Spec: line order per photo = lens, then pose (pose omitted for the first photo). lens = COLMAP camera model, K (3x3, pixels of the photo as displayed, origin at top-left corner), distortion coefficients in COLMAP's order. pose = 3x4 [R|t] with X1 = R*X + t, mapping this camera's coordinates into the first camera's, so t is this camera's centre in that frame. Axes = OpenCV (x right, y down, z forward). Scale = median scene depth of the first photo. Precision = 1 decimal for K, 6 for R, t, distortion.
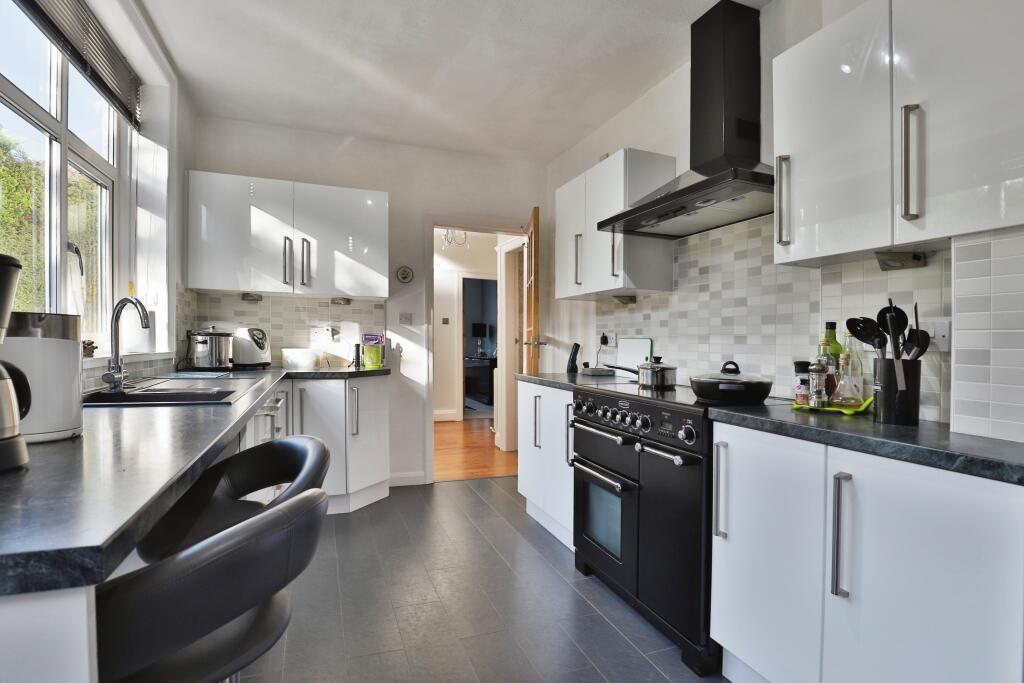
lens RADIAL K [[495.6, 0, 515.1], [0, 495.6, 353.3], [0, 0, 1]] dist [-0.027528, 0.000405]
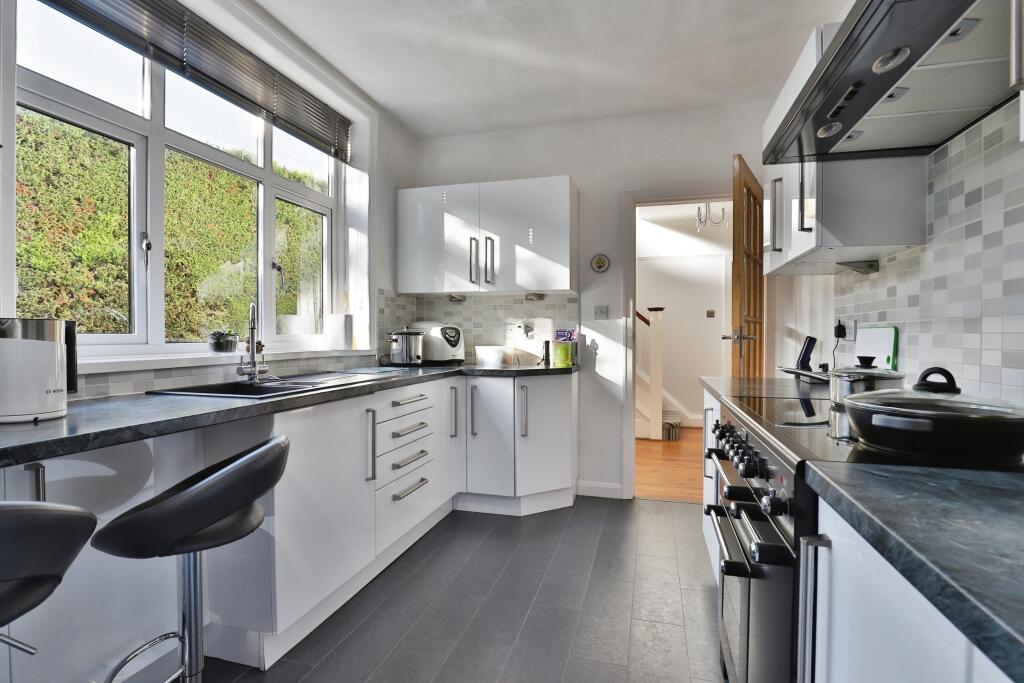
lens RADIAL K [[495.6, 0, 515.1], [0, 495.6, 353.3], [0, 0, 1]] dist [-0.027528, 0.000405]
pose [[0.812335, 0.003312, -0.583182, 0.211164], [-0.000029, 0.999984, 0.005638, -0.000085], [0.583191, -0.004563, 0.812322, 0.207069]]
